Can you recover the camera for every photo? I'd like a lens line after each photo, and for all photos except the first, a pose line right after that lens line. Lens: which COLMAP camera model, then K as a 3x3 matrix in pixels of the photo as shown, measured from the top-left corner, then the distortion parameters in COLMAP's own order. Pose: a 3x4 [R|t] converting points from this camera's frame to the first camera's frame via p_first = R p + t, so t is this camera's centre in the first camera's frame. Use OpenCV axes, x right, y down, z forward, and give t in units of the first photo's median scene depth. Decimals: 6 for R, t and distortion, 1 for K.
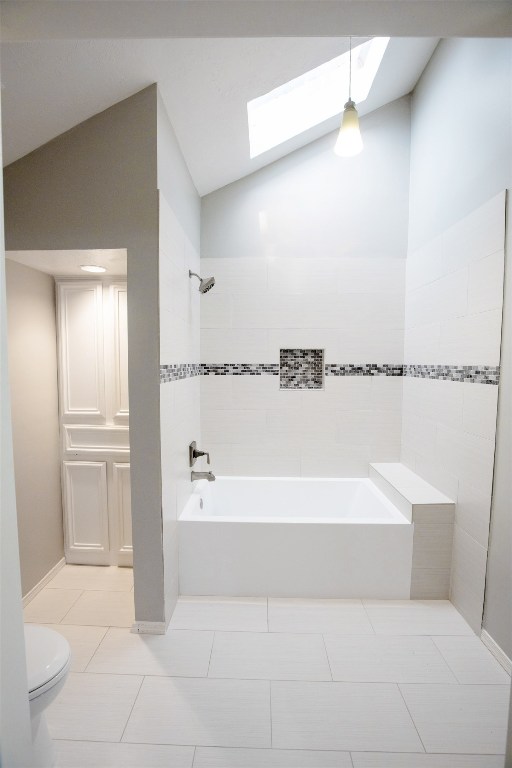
lens RADIAL K [[352.0, 0, 256.0], [0, 352.0, 387.5], [0, 0, 1]] dist [-0.018165, 0.000806]
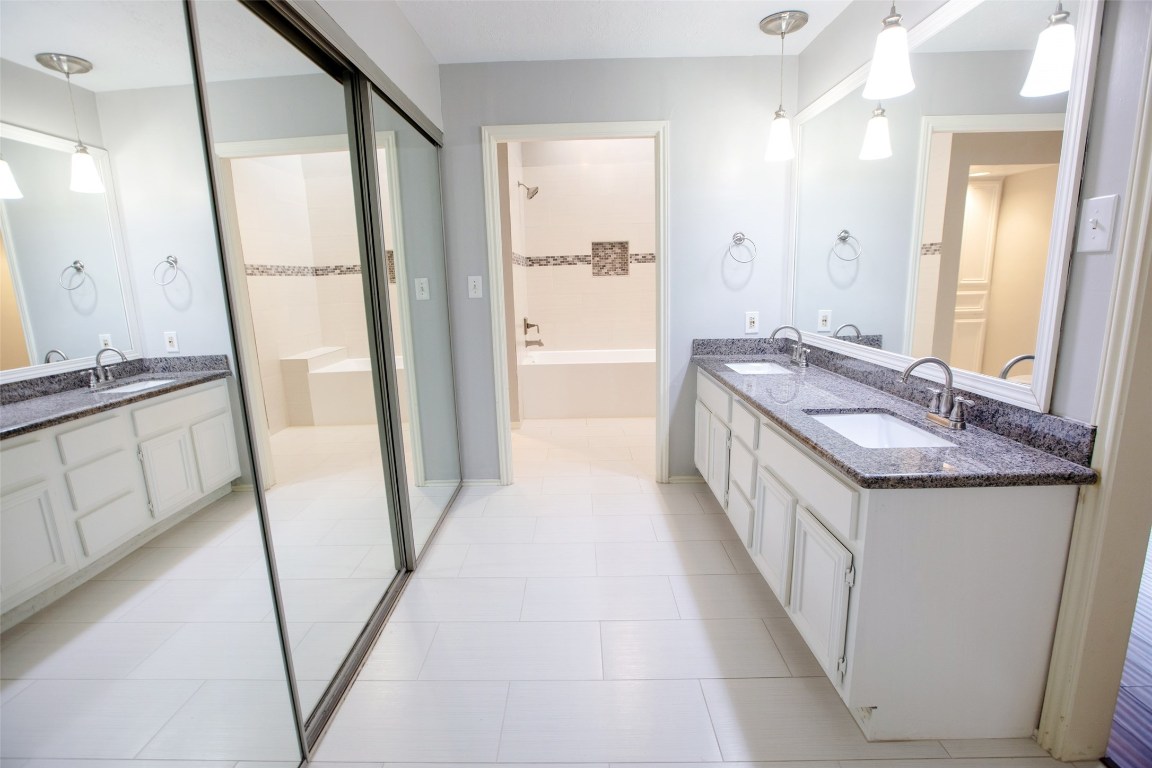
lens RADIAL K [[528.1, 0, 571.2], [0, 528.1, 381.2], [0, 0, 1]] dist [-0.018165, 0.000806]
pose [[0.999477, -0.030891, -0.009555, 0.000472], [0.031872, 0.991007, 0.129957, 0.124310], [0.005455, -0.130194, 0.991474, -0.848007]]
